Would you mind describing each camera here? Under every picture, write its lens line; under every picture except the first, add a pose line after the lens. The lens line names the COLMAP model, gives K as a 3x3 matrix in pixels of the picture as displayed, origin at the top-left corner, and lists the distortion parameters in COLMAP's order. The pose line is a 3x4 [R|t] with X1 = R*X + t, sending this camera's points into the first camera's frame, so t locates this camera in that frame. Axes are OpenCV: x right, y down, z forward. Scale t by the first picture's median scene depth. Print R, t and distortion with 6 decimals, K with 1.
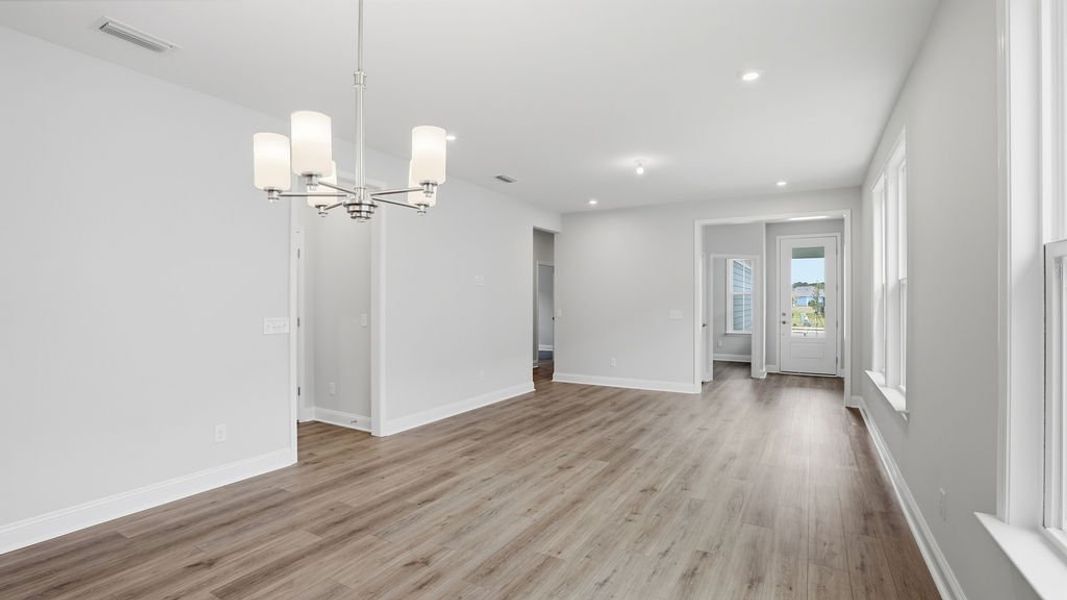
lens RADIAL K [[490.0, 0, 529.4], [0, 490.0, 297.2], [0, 0, 1]] dist [-0.060207, 0.022765]
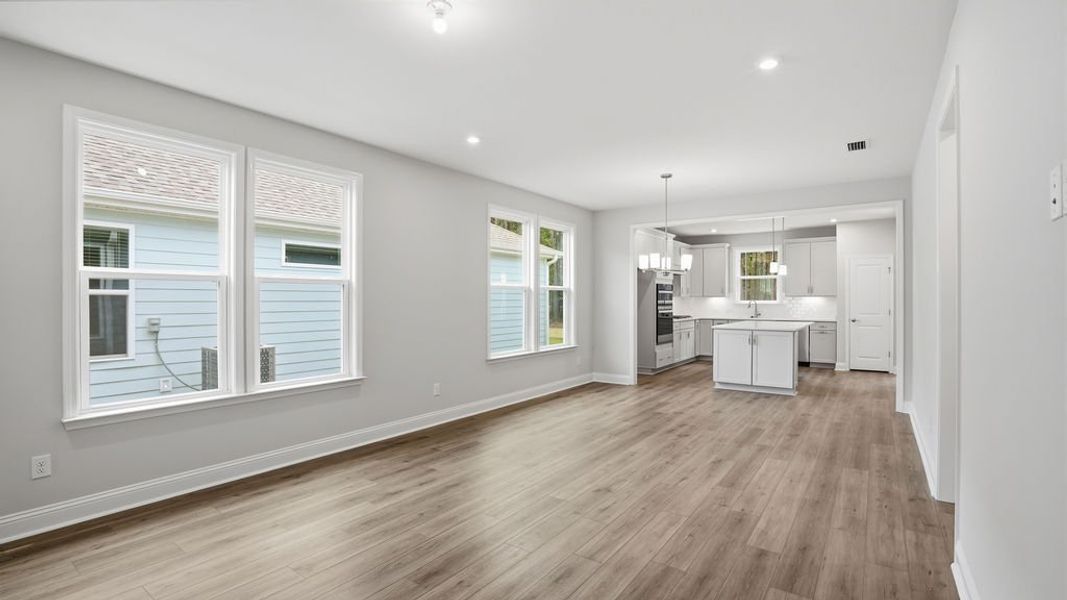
lens RADIAL K [[490.0, 0, 529.4], [0, 490.0, 297.2], [0, 0, 1]] dist [-0.060207, 0.022765]
pose [[-0.995131, -0.002261, 0.098535, 0.084598], [-0.003276, 0.999943, -0.010135, 0.009097], [-0.098506, -0.010408, -0.995082, 1.325146]]
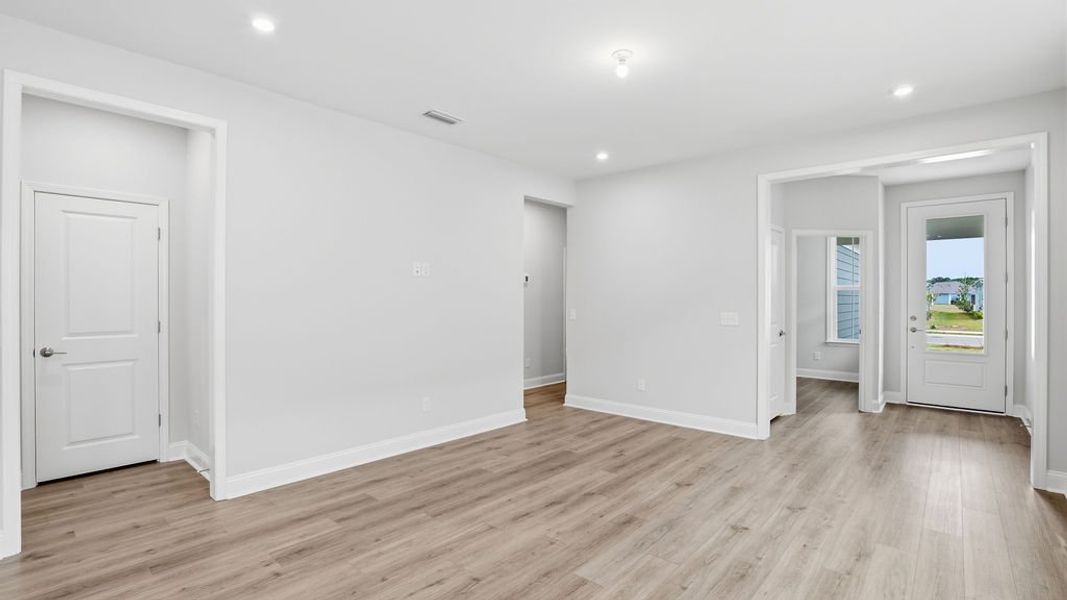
lens RADIAL K [[490.0, 0, 529.4], [0, 490.0, 297.2], [0, 0, 1]] dist [-0.060207, 0.022765]
pose [[0.979709, -0.000455, -0.200423, 0.211987], [0.001315, 0.999990, 0.004157, 0.004270], [0.200419, -0.004336, 0.979701, 0.379375]]
